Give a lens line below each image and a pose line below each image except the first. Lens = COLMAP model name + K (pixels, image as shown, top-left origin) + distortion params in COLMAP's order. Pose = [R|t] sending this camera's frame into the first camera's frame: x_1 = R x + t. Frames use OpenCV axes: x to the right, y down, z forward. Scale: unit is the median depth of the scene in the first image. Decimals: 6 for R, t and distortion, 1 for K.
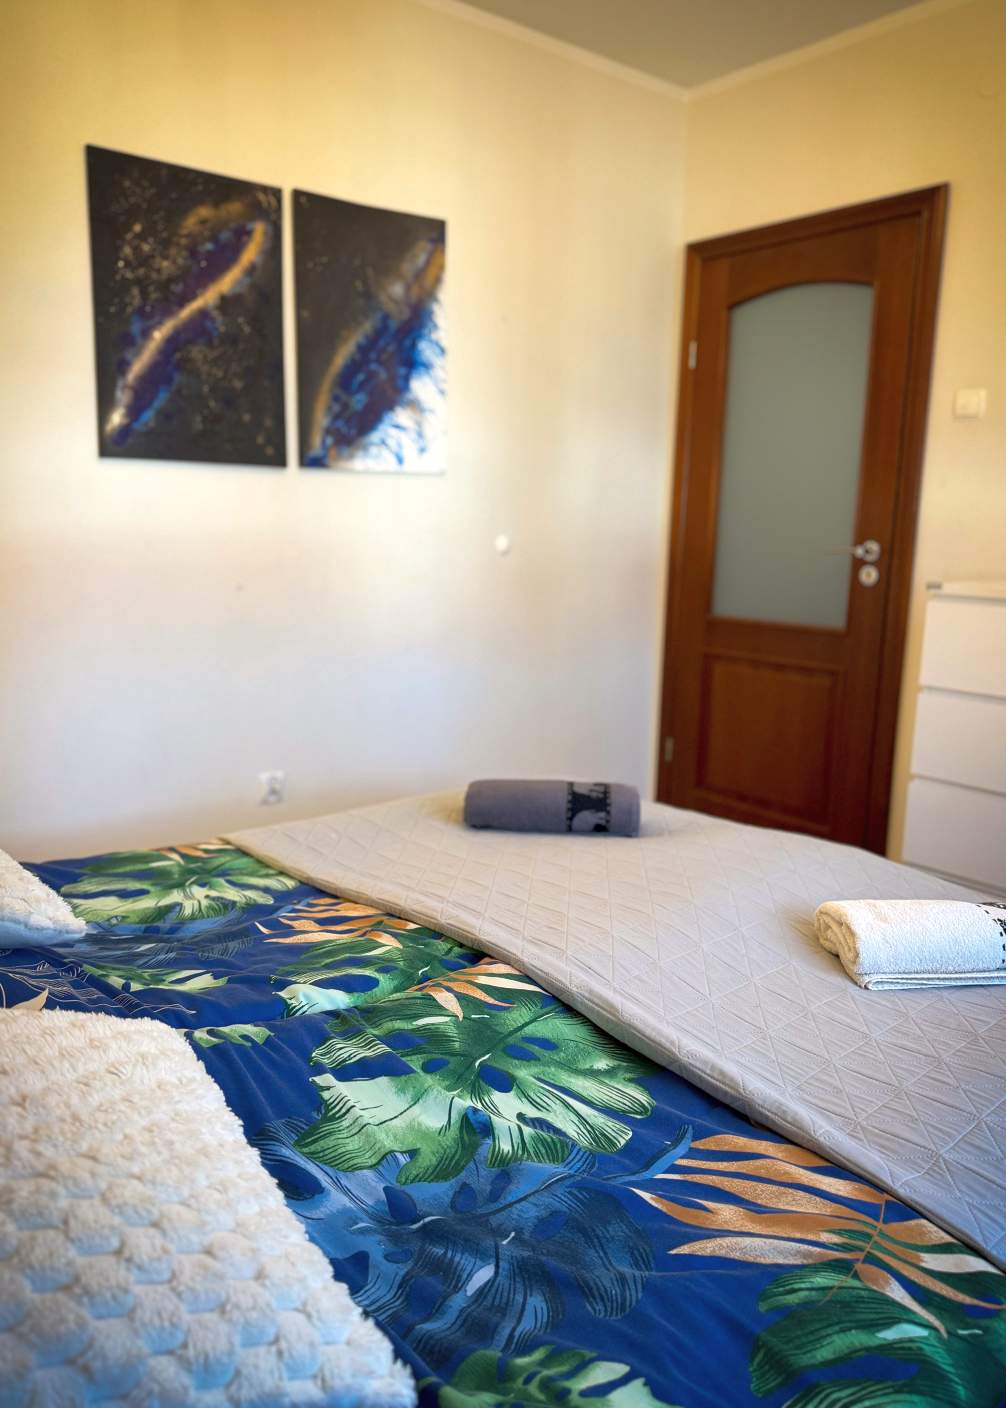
lens RADIAL K [[1071.8, 0, 503.0], [0, 1071.8, 704.0], [0, 0, 1]] dist [0.066910, -0.168269]
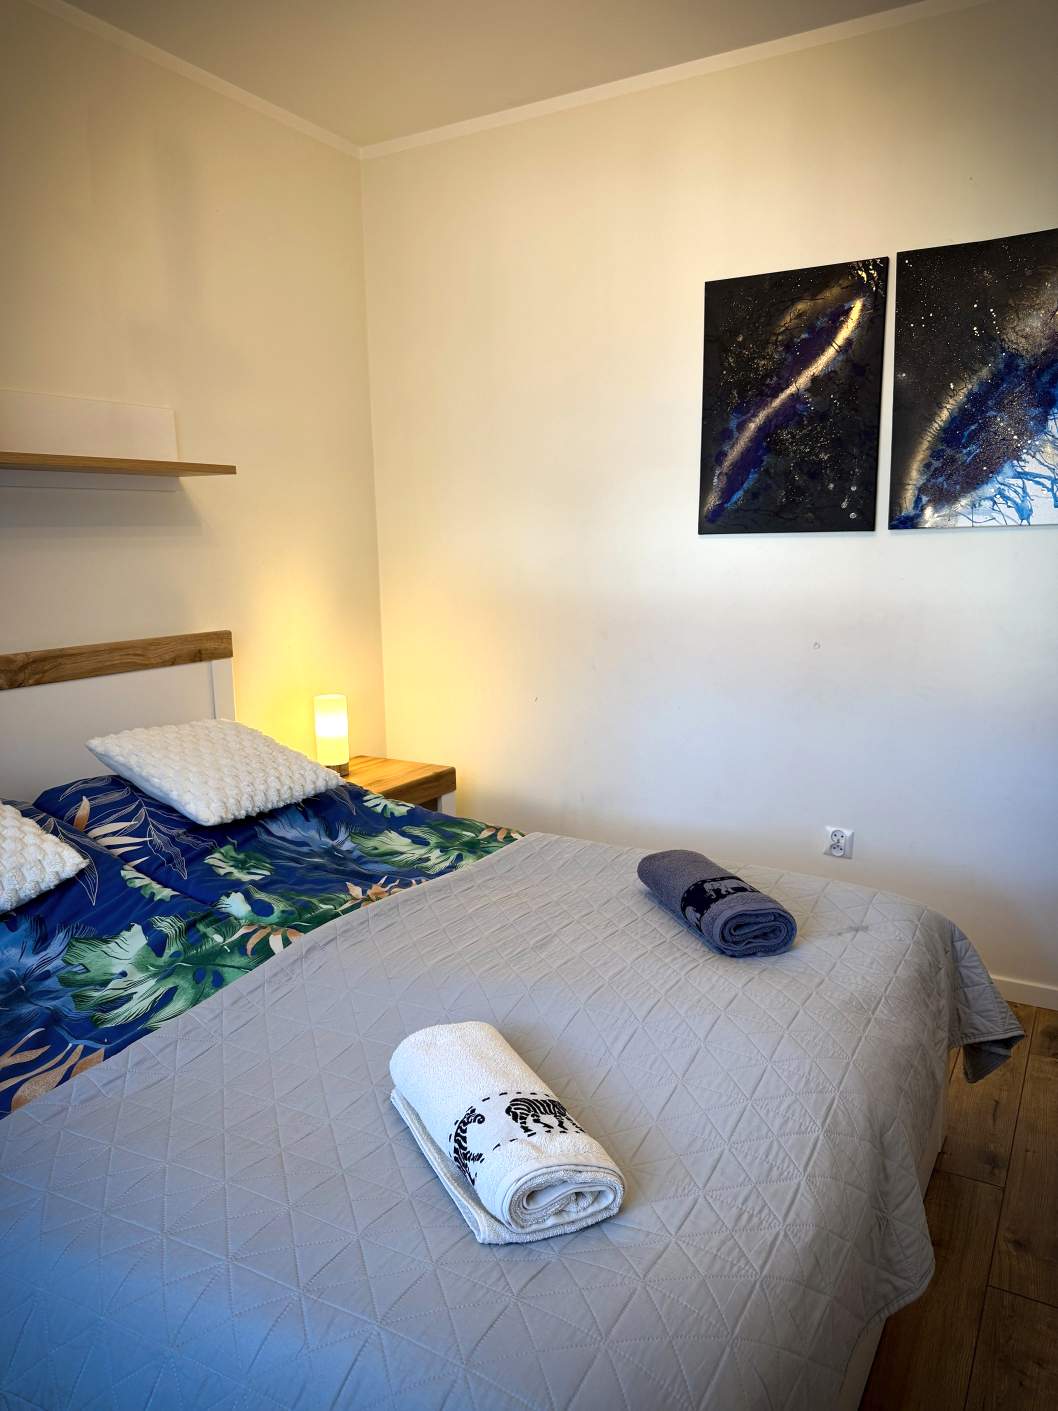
lens RADIAL K [[988.0, 0, 529.0], [0, 988.0, 705.5], [0, 0, 1]] dist [-0.001510, -0.003670]
pose [[0.338352, 0.120065, -0.933329, 0.617283], [-0.151702, 0.985813, 0.071821, -0.082584], [0.928711, 0.117287, 0.351766, 0.428899]]
